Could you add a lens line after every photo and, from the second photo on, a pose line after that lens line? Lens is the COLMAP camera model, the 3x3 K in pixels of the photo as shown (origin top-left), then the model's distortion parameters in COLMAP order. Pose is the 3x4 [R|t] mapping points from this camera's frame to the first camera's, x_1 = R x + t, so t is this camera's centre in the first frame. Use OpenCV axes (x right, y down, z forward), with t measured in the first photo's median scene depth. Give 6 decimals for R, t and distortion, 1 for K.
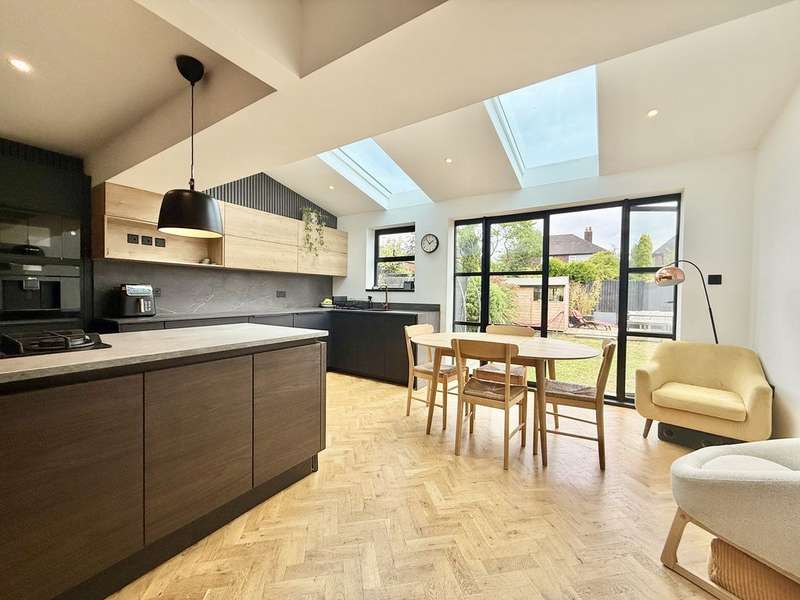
lens RADIAL K [[319.1, 0, 398.7], [0, 319.1, 298.0], [0, 0, 1]] dist [0.002093, -0.000104]
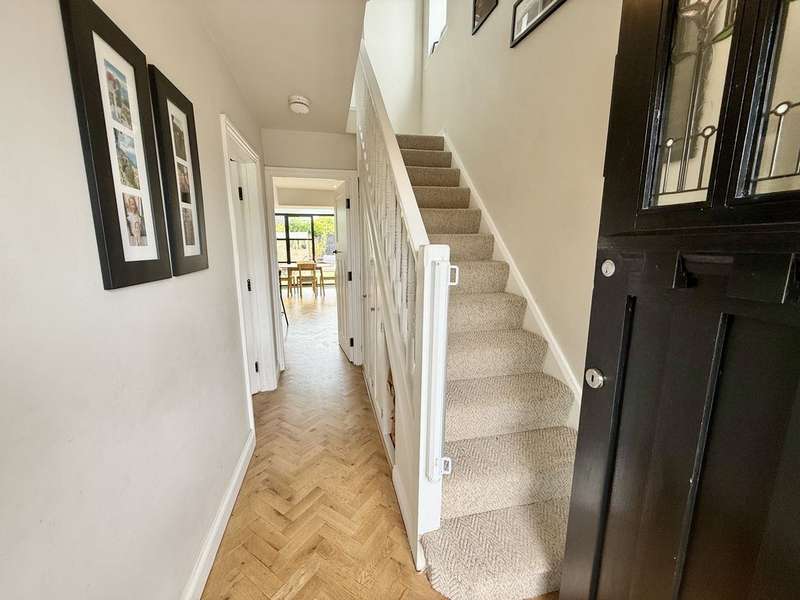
lens RADIAL K [[319.1, 0, 398.7], [0, 319.1, 298.0], [0, 0, 1]] dist [0.002093, -0.000104]
pose [[0.698656, -0.132307, 0.703118, -0.798149], [0.013471, 0.985011, 0.171965, -0.043162], [-0.715331, -0.110673, 0.689966, -1.122327]]
